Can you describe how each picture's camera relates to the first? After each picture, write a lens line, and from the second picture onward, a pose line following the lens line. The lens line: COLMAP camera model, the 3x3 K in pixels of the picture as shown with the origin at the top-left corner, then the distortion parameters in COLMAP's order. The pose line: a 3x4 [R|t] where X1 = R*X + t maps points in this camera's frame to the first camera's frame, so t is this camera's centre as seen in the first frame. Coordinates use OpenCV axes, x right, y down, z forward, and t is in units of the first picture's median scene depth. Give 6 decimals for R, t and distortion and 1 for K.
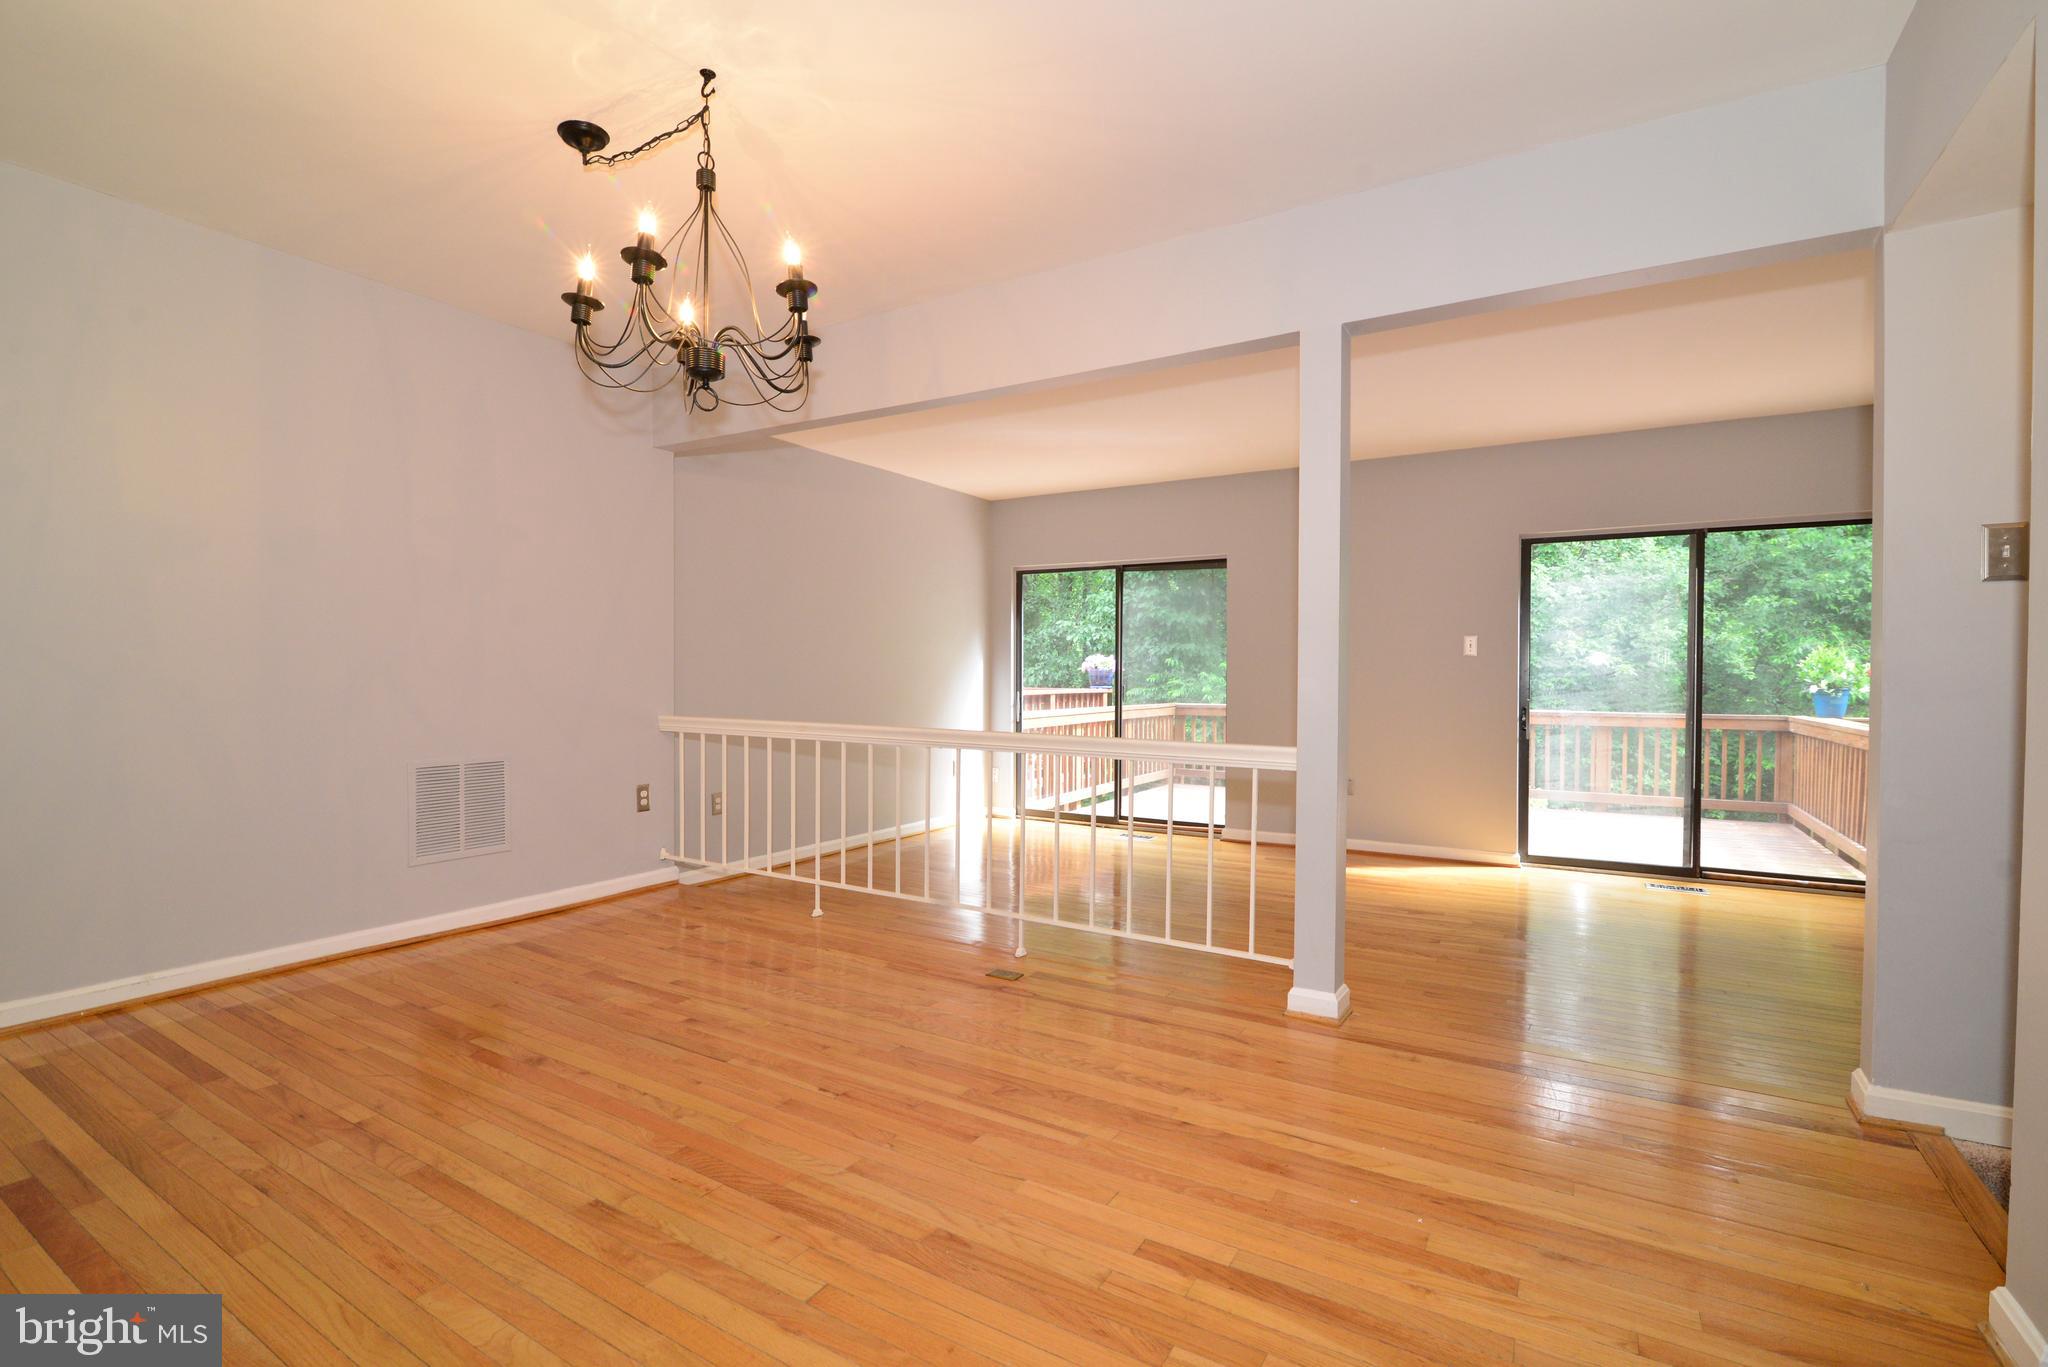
lens RADIAL K [[936.9, 0, 1019.0], [0, 936.9, 688.6], [0, 0, 1]] dist [-0.017949, -0.000134]
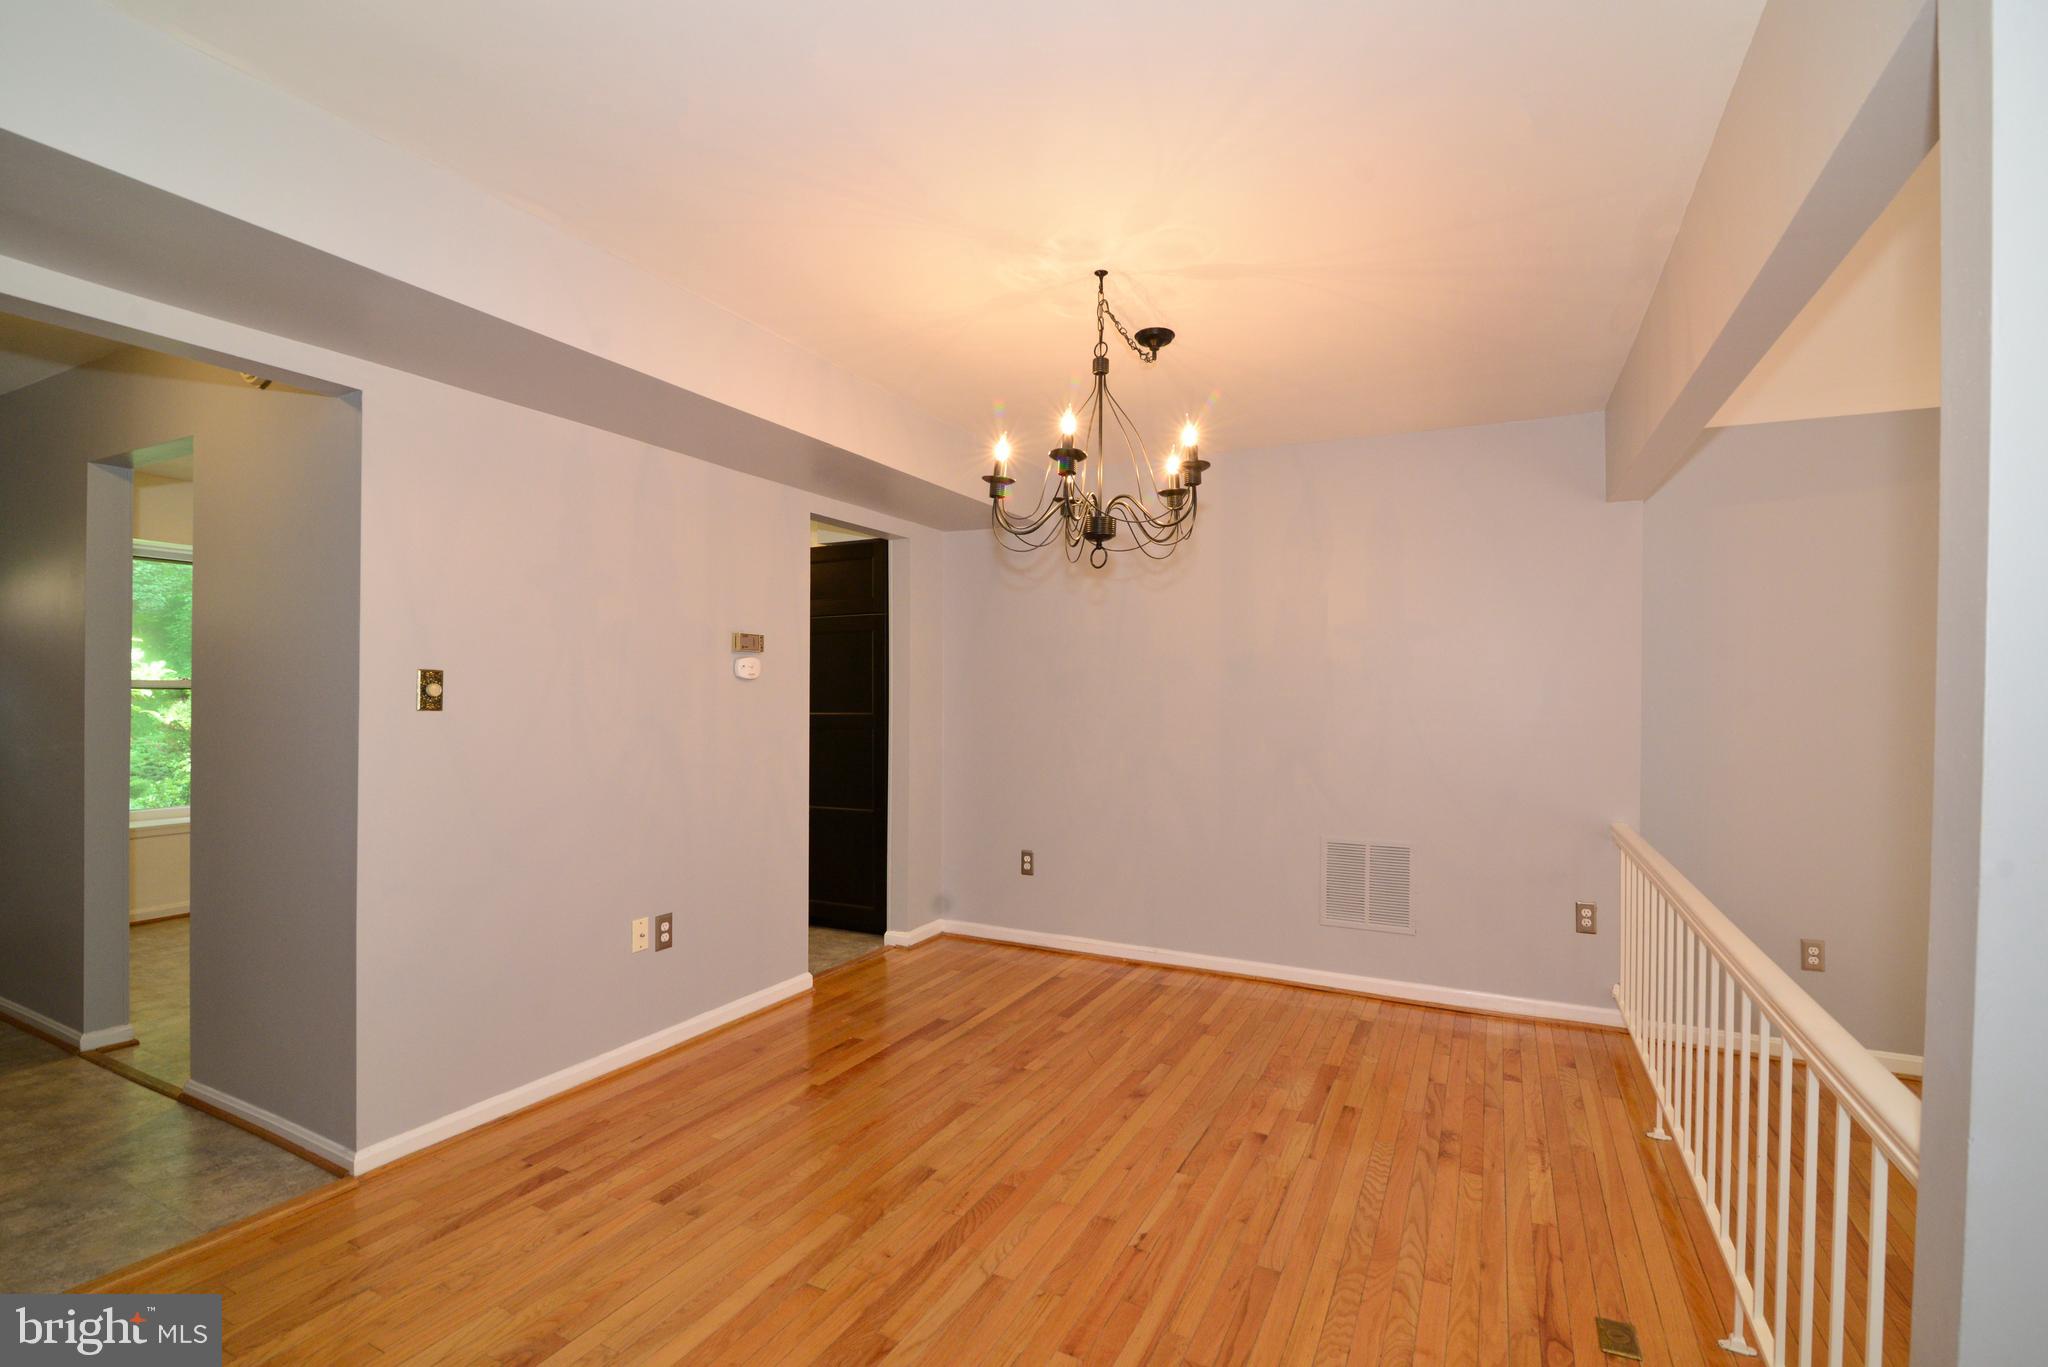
lens RADIAL K [[936.9, 0, 1019.0], [0, 936.9, 688.6], [0, 0, 1]] dist [-0.017949, -0.000134]
pose [[0.077097, -0.008045, -0.996991, 0.659778], [-0.024901, 0.999640, -0.009992, -0.114081], [0.996713, 0.025596, 0.076869, 0.679347]]
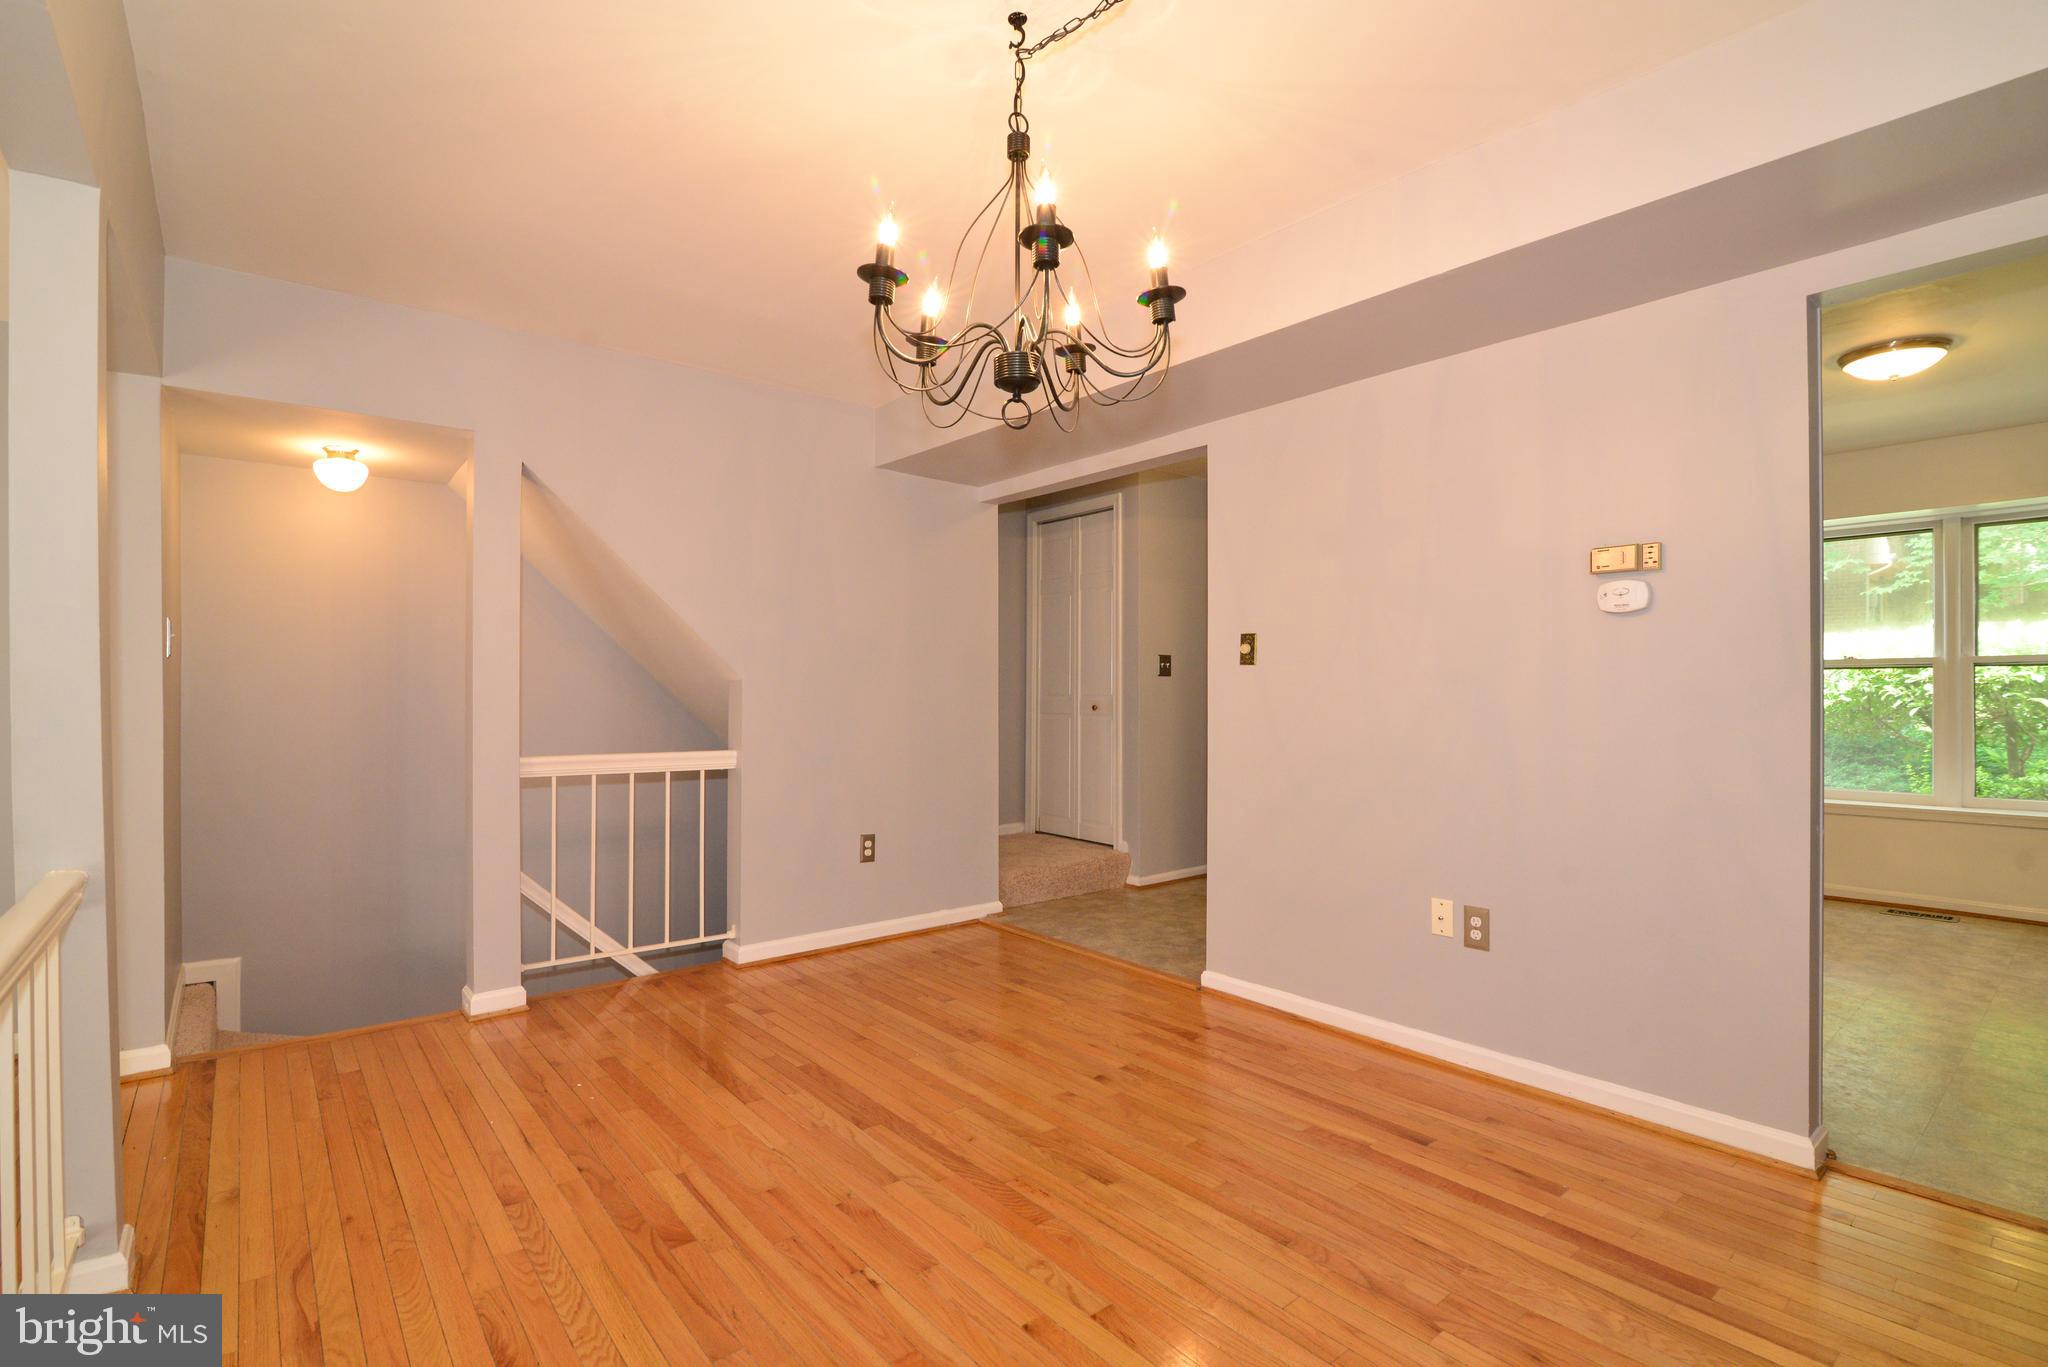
lens RADIAL K [[946.4, 0, 1014.6], [0, 946.4, 688.7], [0, 0, 1]] dist [-0.020340, 0.001461]
pose [[-0.943566, -0.004089, 0.331160, -0.504373], [-0.000298, 0.999934, 0.011498, -0.066693], [-0.331185, 0.010750, -0.943505, 1.477162]]
